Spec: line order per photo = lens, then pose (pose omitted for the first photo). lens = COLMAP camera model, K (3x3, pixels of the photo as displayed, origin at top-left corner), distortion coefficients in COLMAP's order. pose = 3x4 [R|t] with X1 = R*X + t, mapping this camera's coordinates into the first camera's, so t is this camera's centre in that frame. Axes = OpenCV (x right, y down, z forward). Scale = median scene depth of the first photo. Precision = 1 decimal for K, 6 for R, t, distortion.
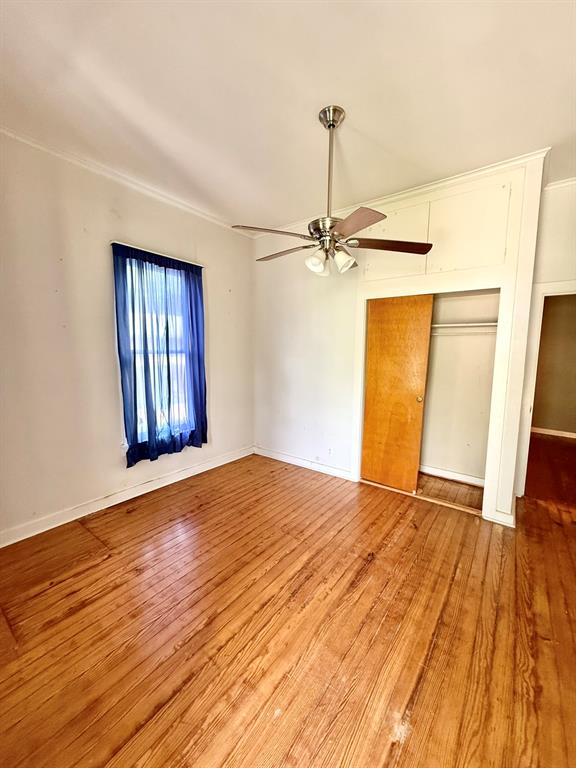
lens RADIAL K [[306.5, 0, 288.3], [0, 306.5, 383.9], [0, 0, 1]] dist [0.001966, 0.000252]
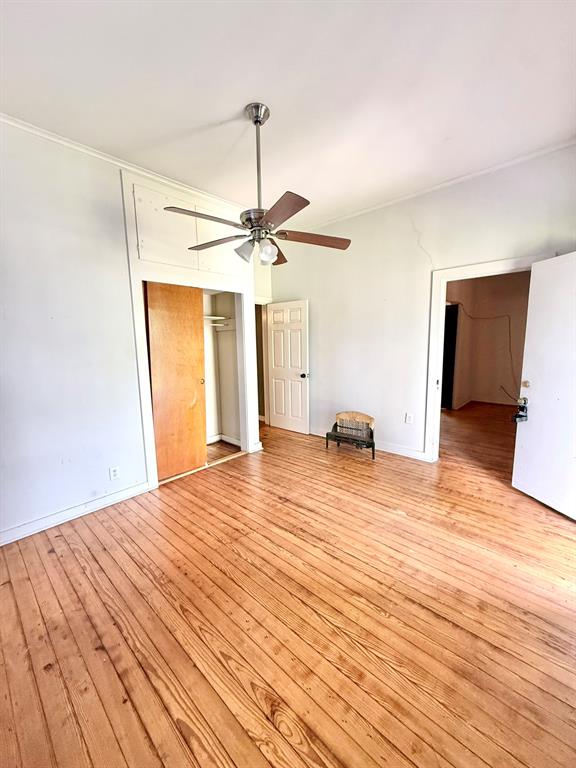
lens RADIAL K [[306.5, 0, 288.1], [0, 306.5, 383.3], [0, 0, 1]] dist [0.001966, 0.000252]
pose [[0.095457, -0.151538, 0.983831, -1.073923], [0.131186, 0.981639, 0.138472, -0.093581], [-0.986751, 0.115847, 0.113584, 0.921474]]
